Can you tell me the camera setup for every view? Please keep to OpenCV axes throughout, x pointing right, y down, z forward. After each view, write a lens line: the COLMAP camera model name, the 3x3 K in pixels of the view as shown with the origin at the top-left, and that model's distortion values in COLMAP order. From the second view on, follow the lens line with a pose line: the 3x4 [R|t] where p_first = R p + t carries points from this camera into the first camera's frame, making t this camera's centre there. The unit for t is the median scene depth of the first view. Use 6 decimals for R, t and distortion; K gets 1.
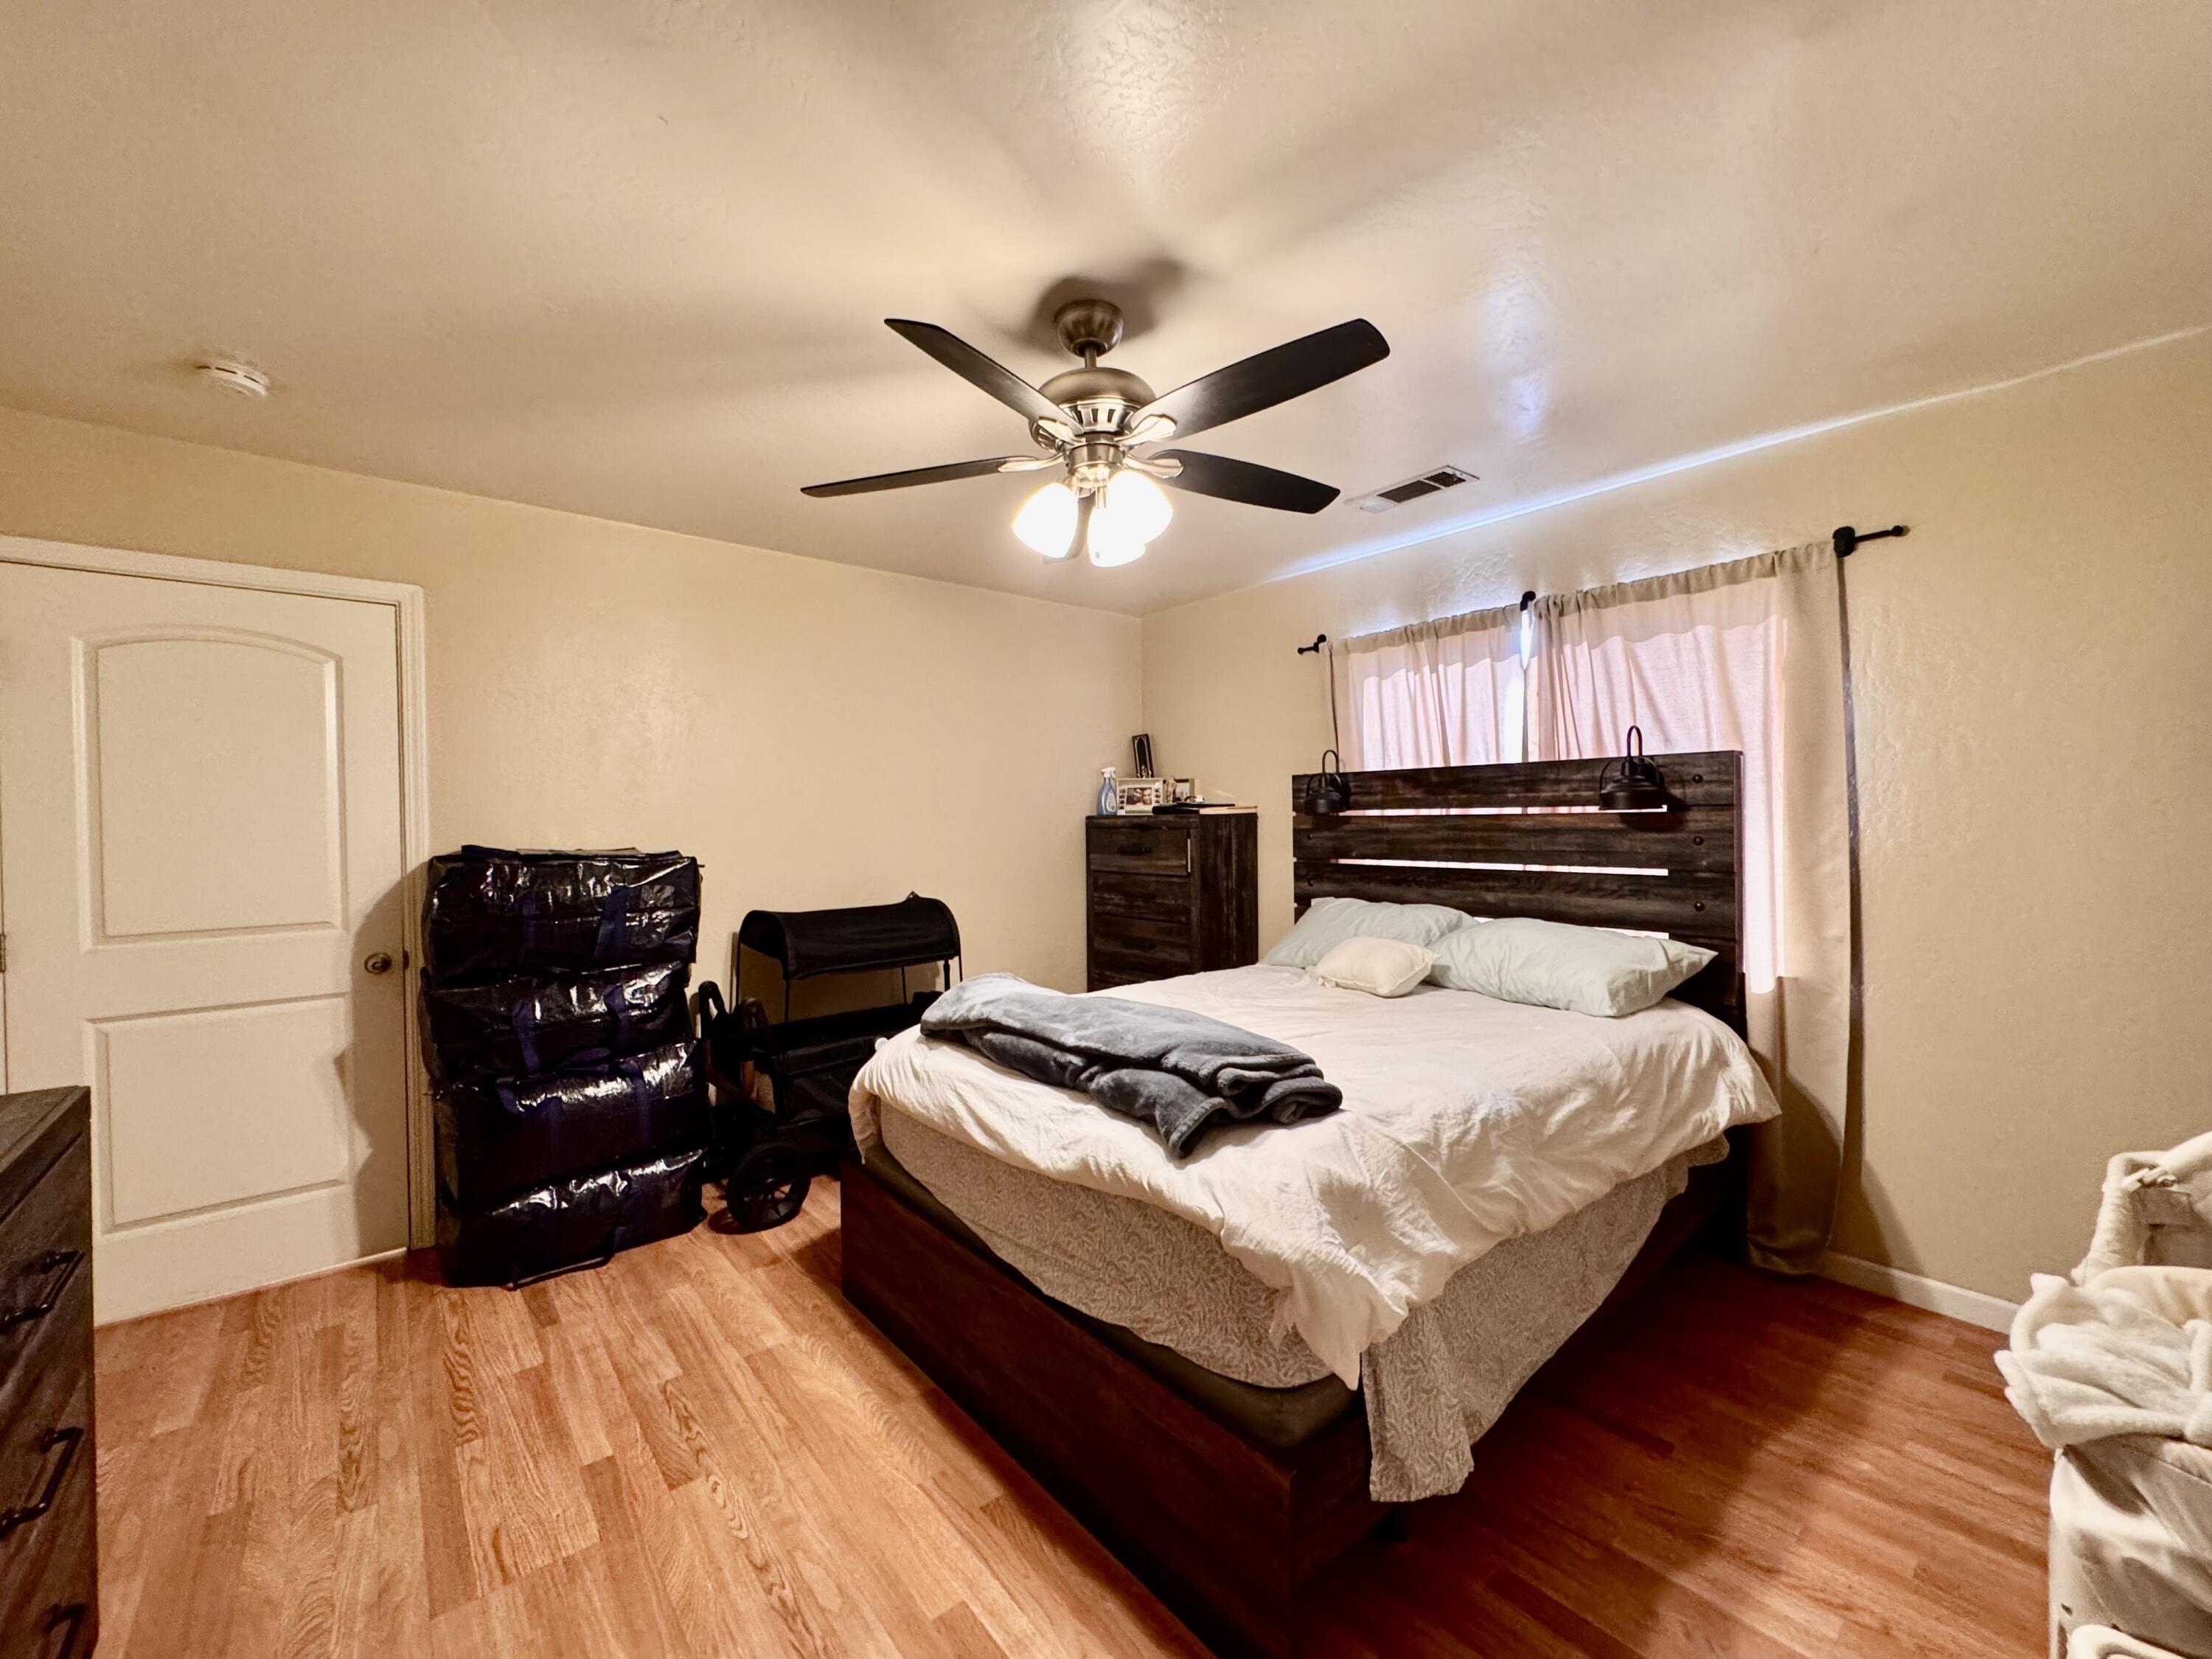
lens RADIAL K [[888.9, 0, 1106.0], [0, 888.9, 829.5], [0, 0, 1]] dist [0.001193, 0.000449]
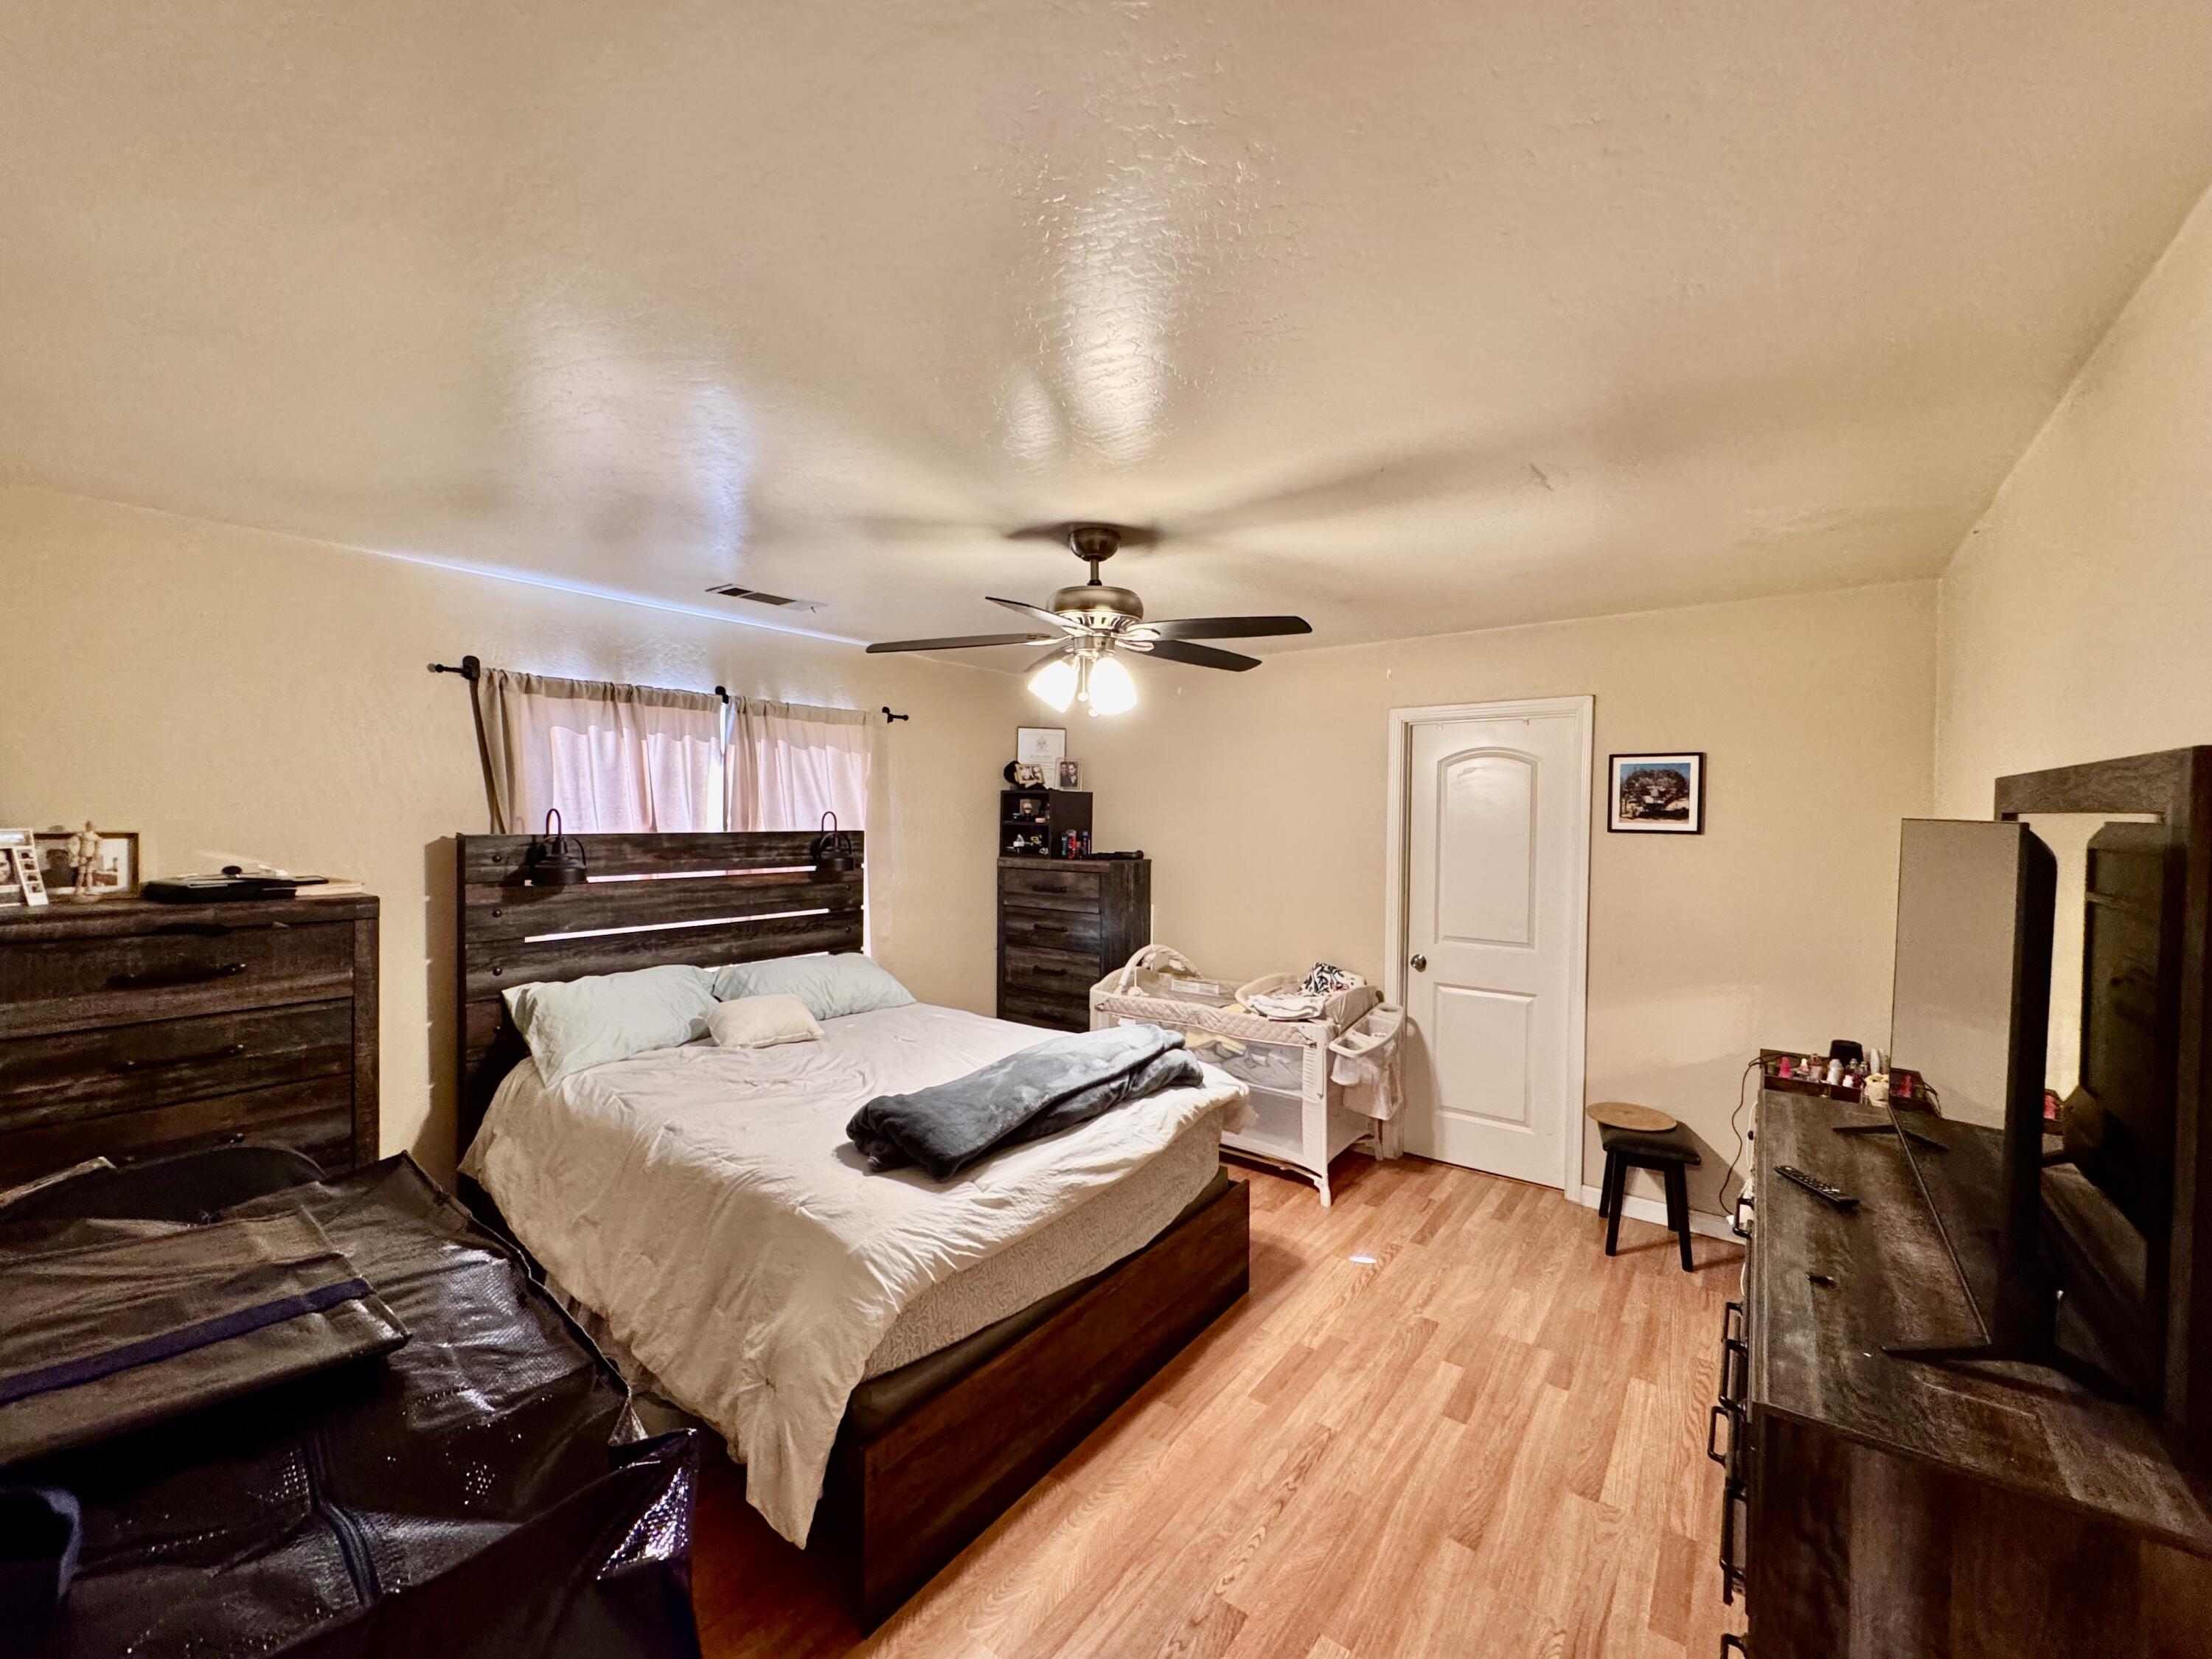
lens RADIAL K [[888.9, 0, 1106.0], [0, 888.9, 829.5], [0, 0, 1]] dist [0.001193, 0.000449]
pose [[-0.231062, -0.007291, 0.972912, -0.802326], [0.005805, 0.999944, 0.008872, -0.084957], [-0.972922, 0.007698, -0.231006, 0.780117]]
